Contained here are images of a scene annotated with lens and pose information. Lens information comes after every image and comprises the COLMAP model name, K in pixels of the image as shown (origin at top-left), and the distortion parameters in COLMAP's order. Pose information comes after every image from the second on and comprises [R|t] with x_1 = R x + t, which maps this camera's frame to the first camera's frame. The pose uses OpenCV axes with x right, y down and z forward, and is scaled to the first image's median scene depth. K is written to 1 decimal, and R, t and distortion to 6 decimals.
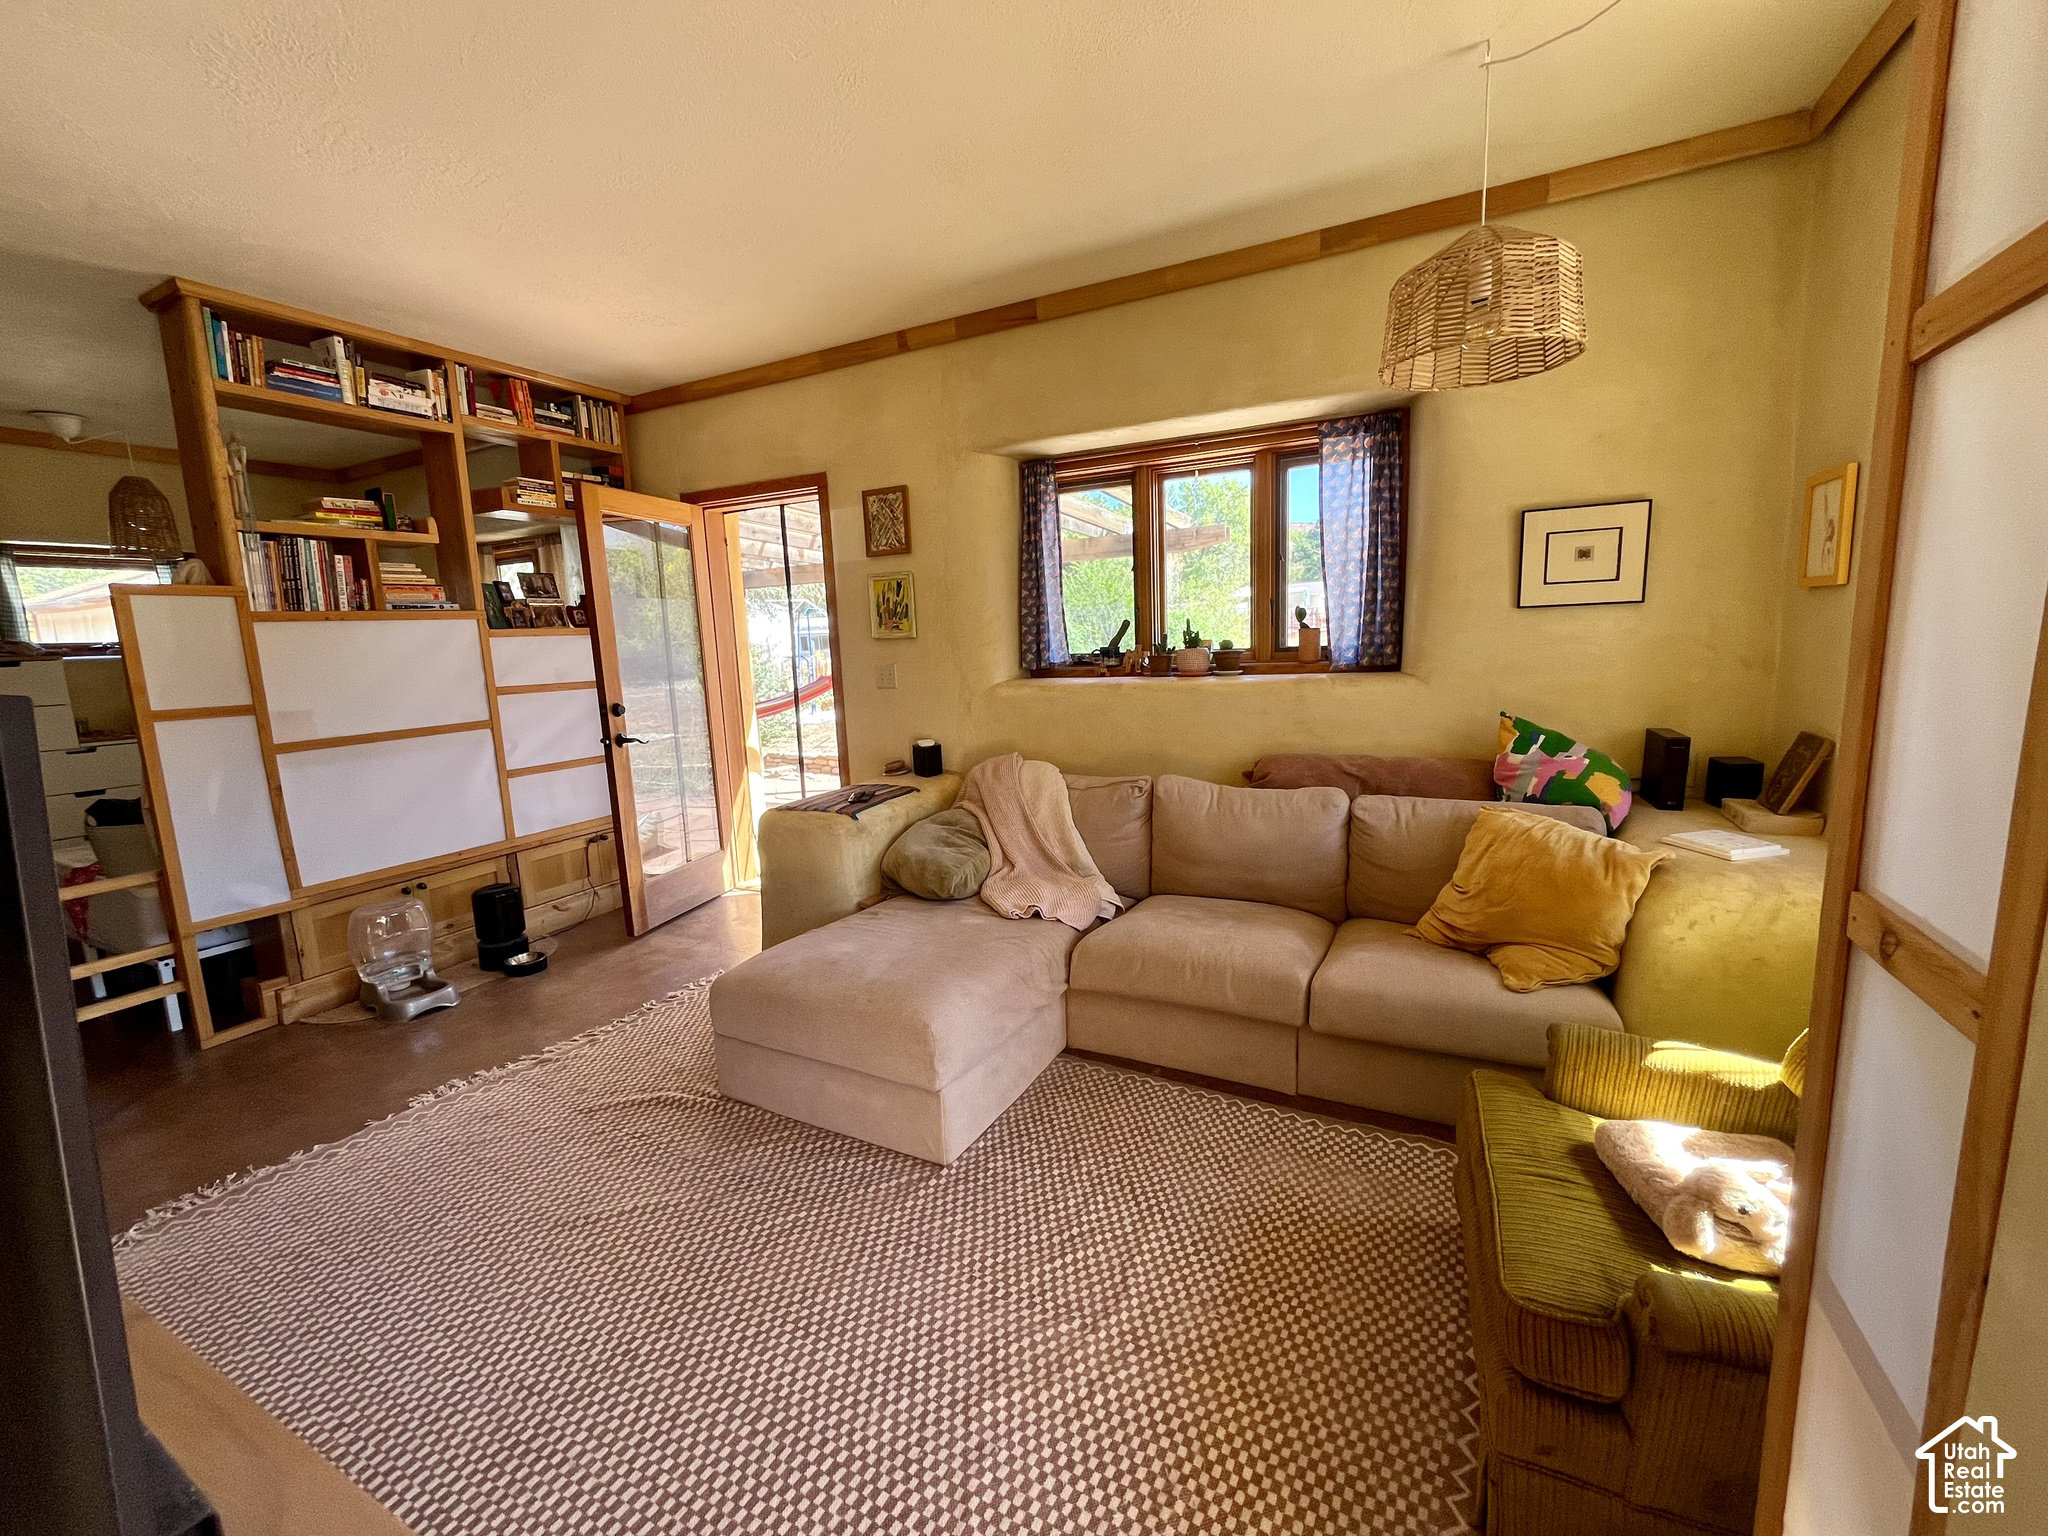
lens RADIAL K [[823.3, 0, 1023.9], [0, 823.3, 758.0], [0, 0, 1]] dist [0.002522, -0.001498]
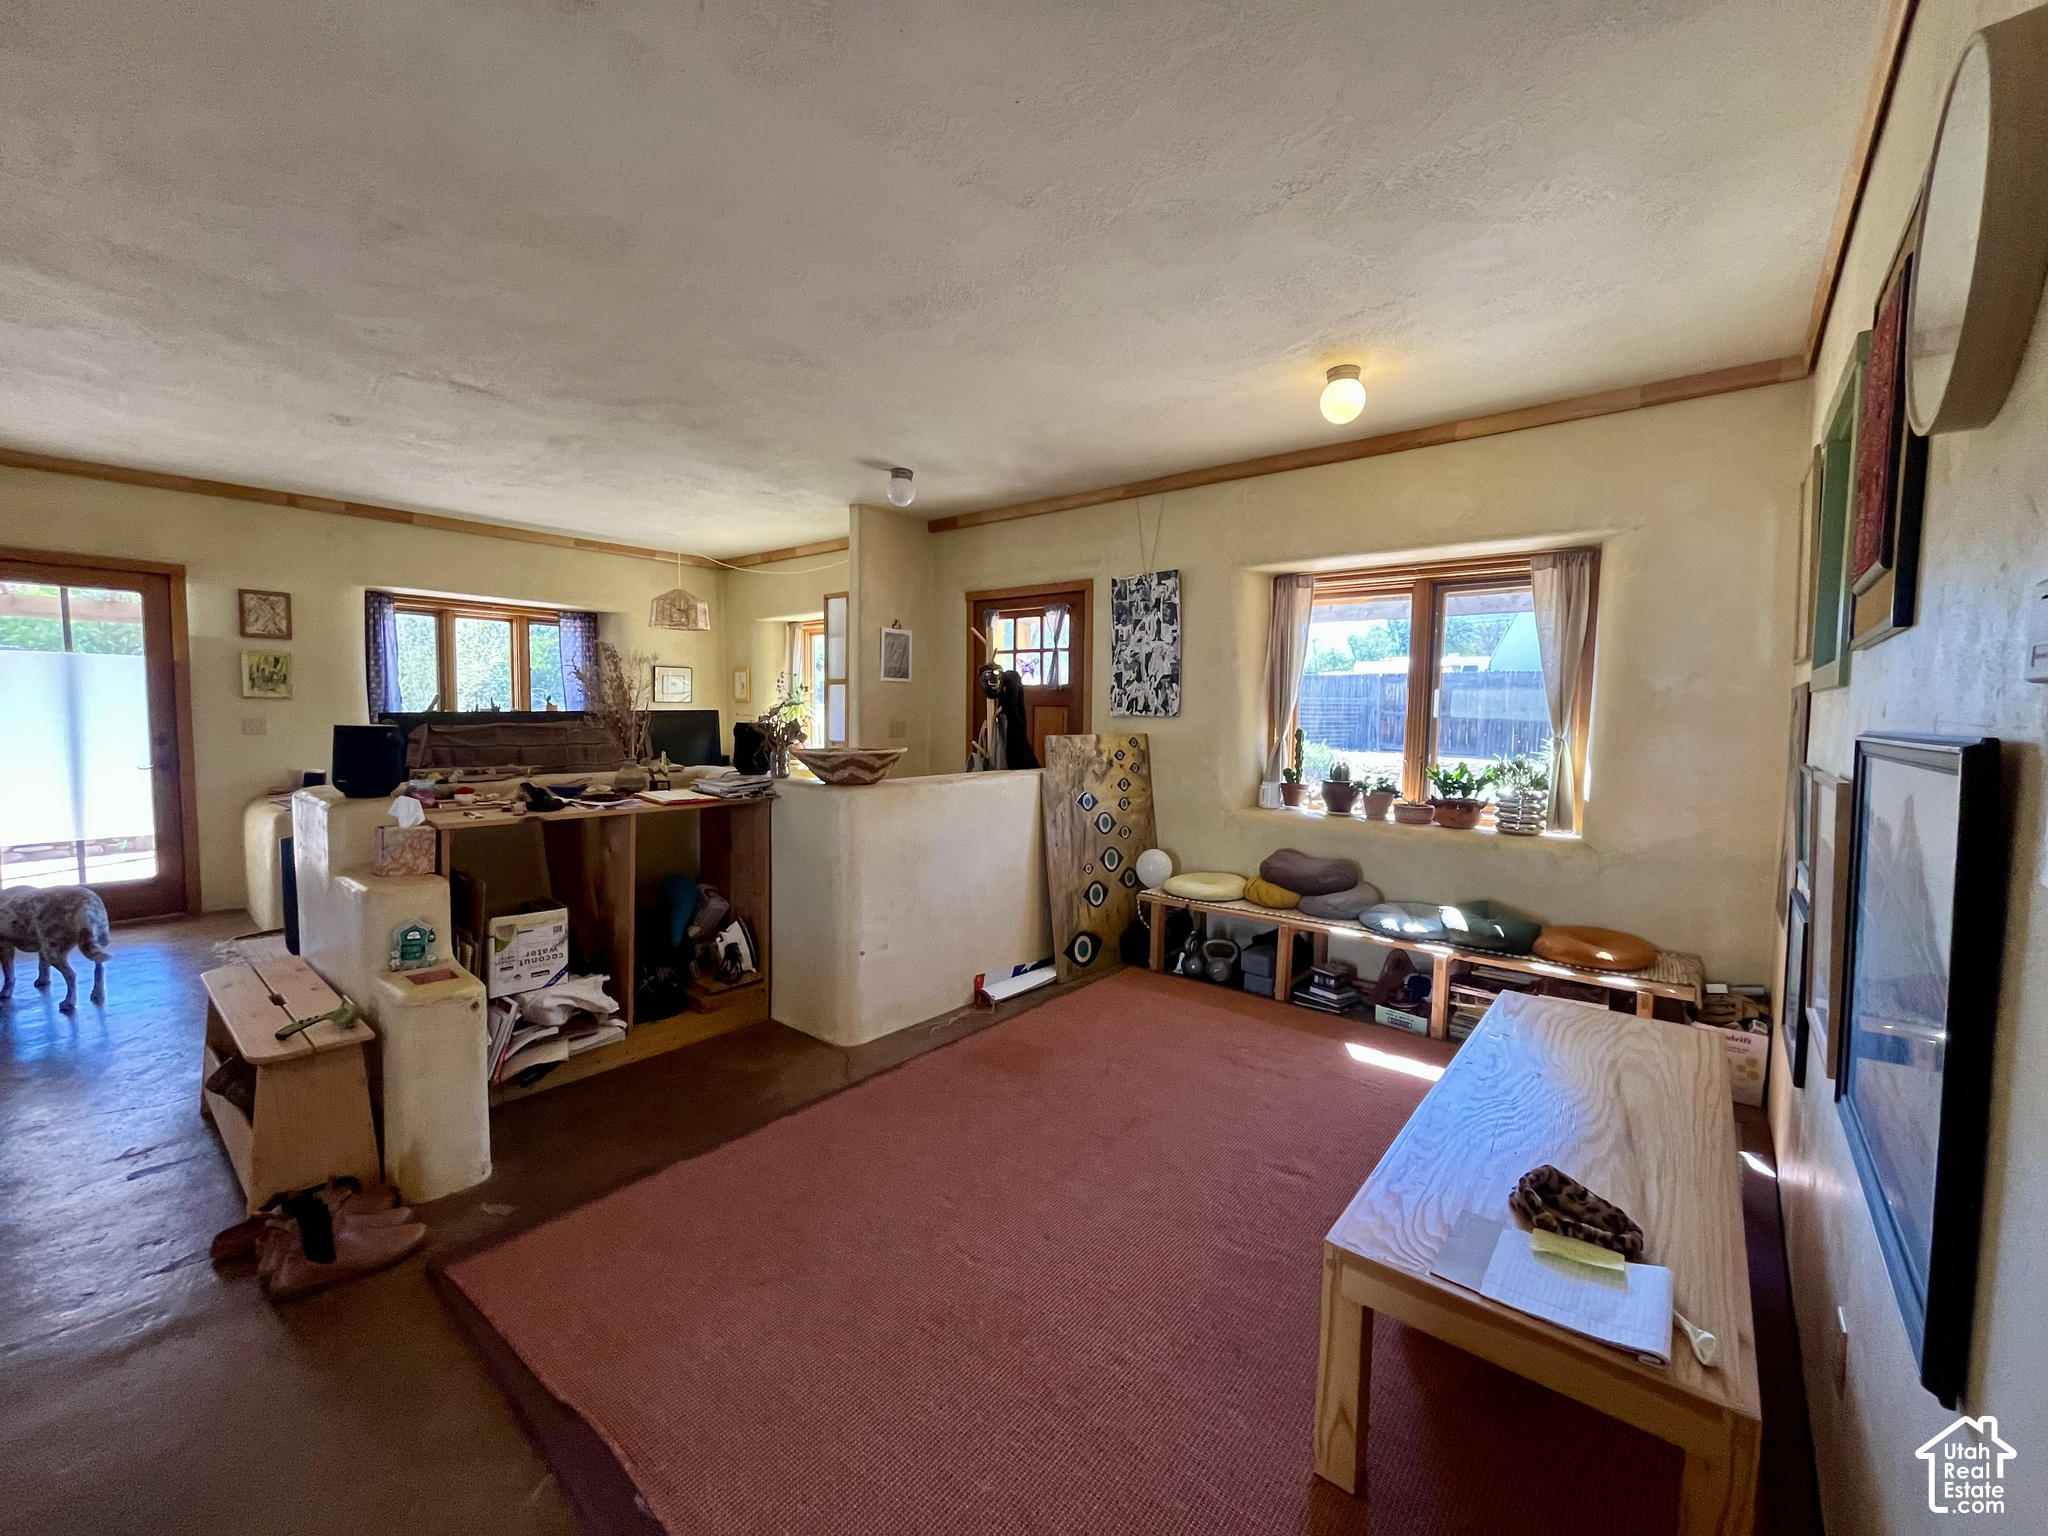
lens RADIAL K [[823.3, 0, 1028.8], [0, 823.3, 766.2], [0, 0, 1]] dist [0.002522, -0.001498]
pose [[0.212135, -0.024316, 0.976938, -1.269984], [0.124781, 0.992181, -0.002401, 0.133217], [-0.969241, 0.122413, 0.213511, -0.521467]]
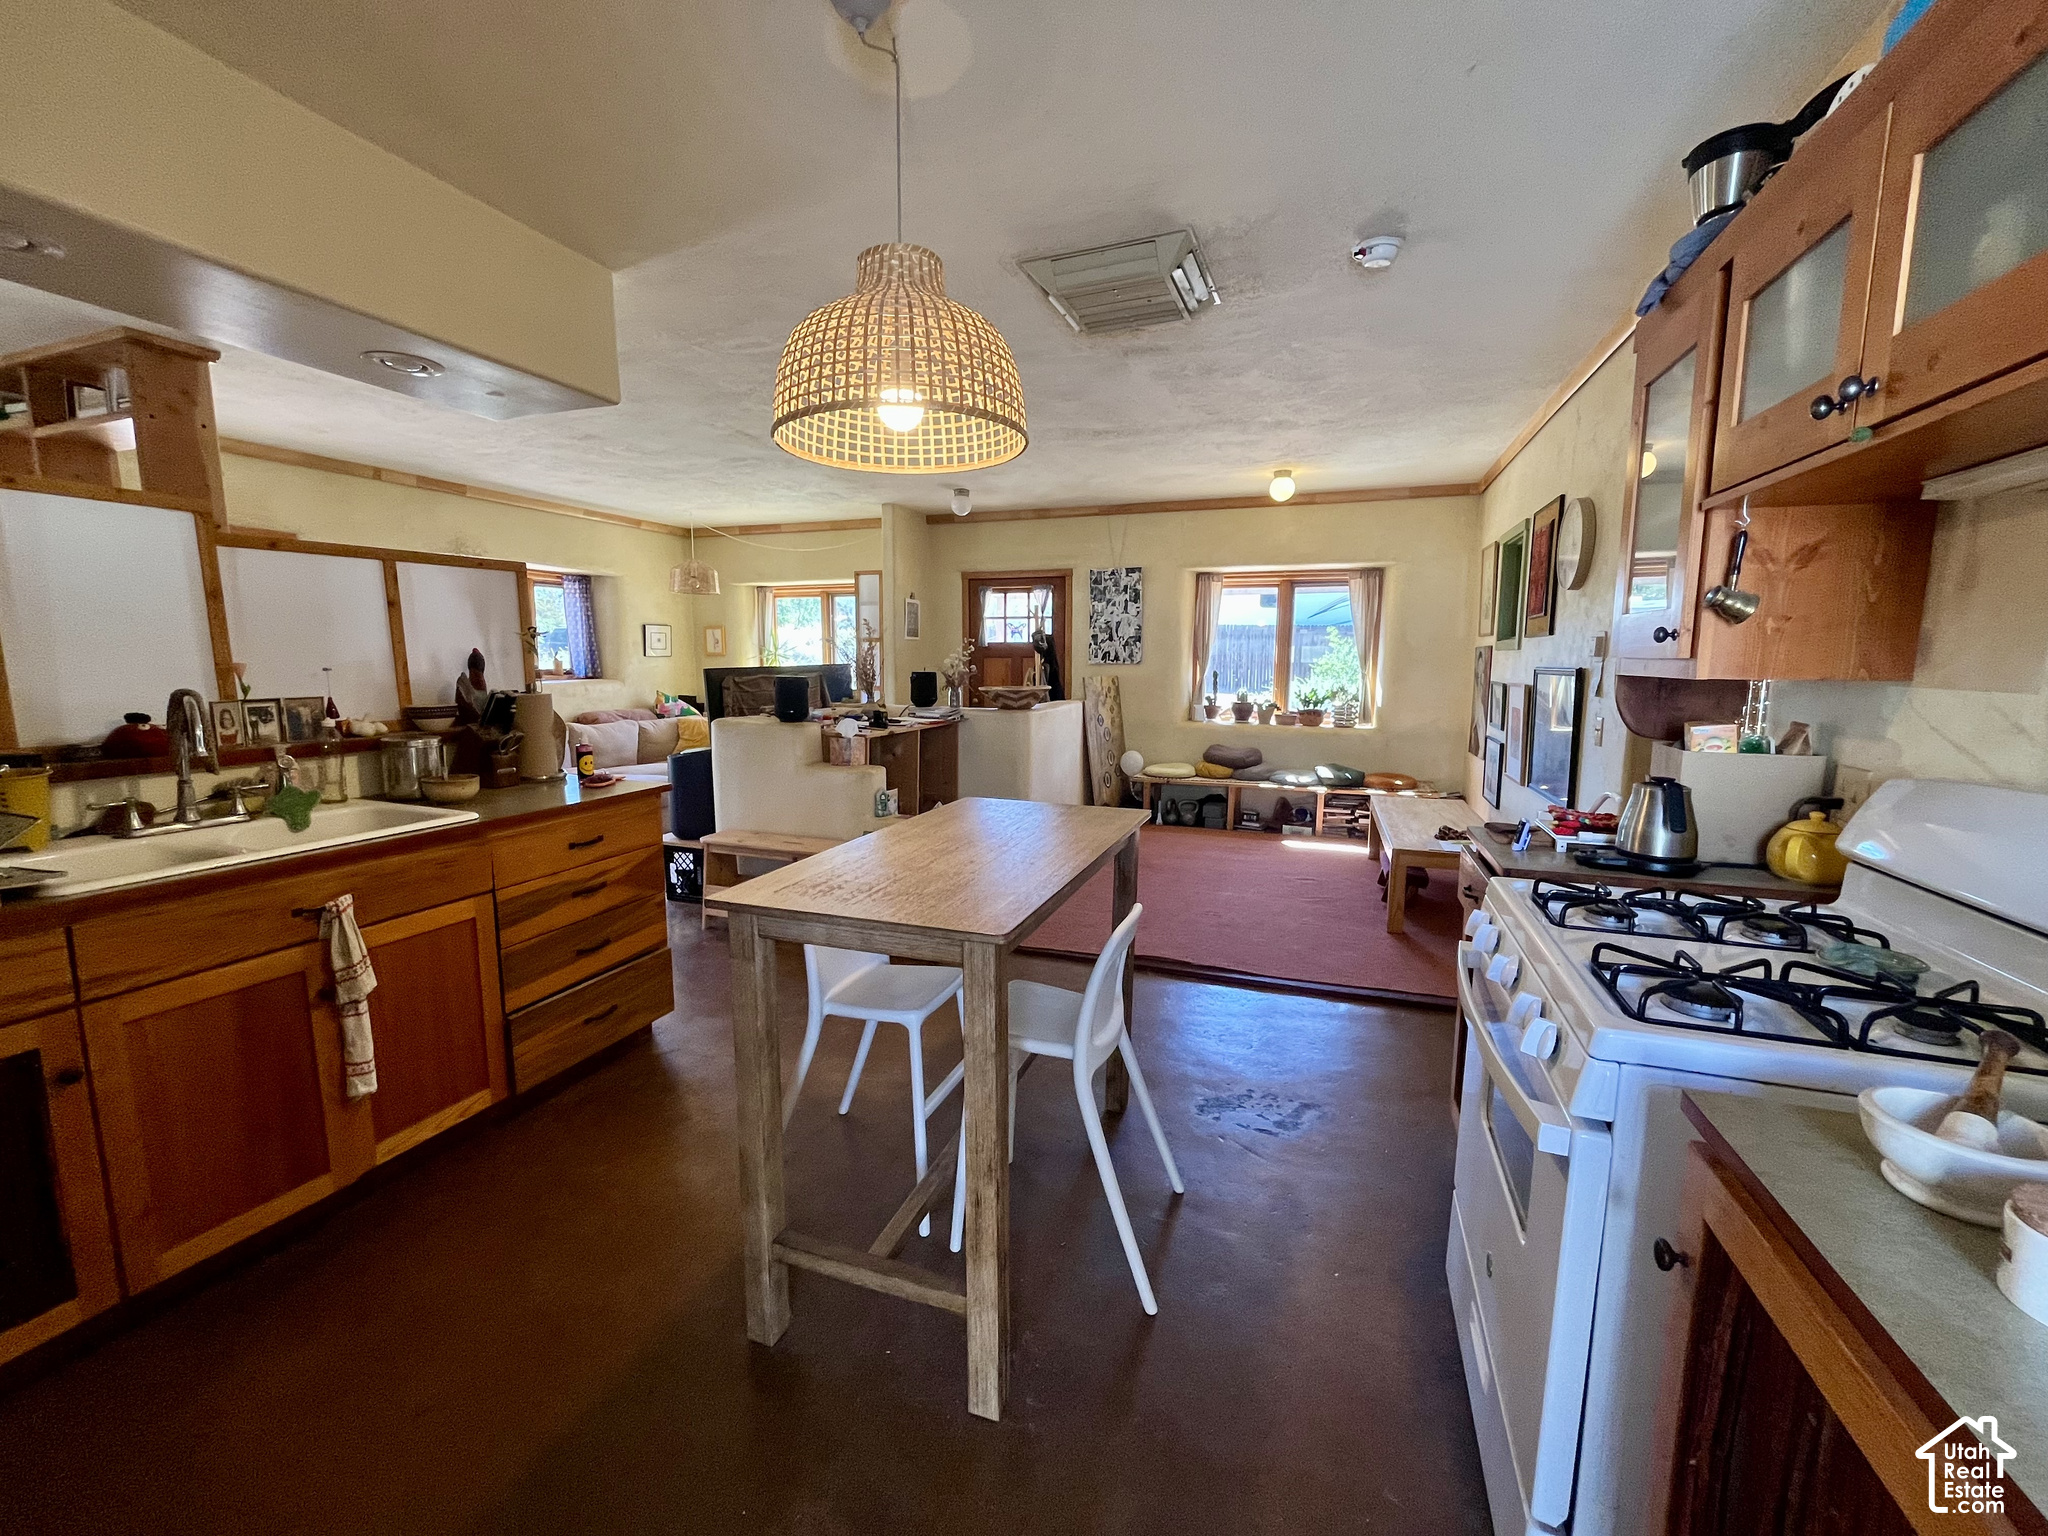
lens RADIAL K [[823.3, 0, 1018.6], [0, 823.3, 767.0], [0, 0, 1]] dist [0.002522, -0.001498]
pose [[-0.119079, -0.091350, 0.988673, -1.879613], [0.149866, 0.982696, 0.108849, 0.068827], [-0.981509, 0.161130, -0.103328, 0.030638]]
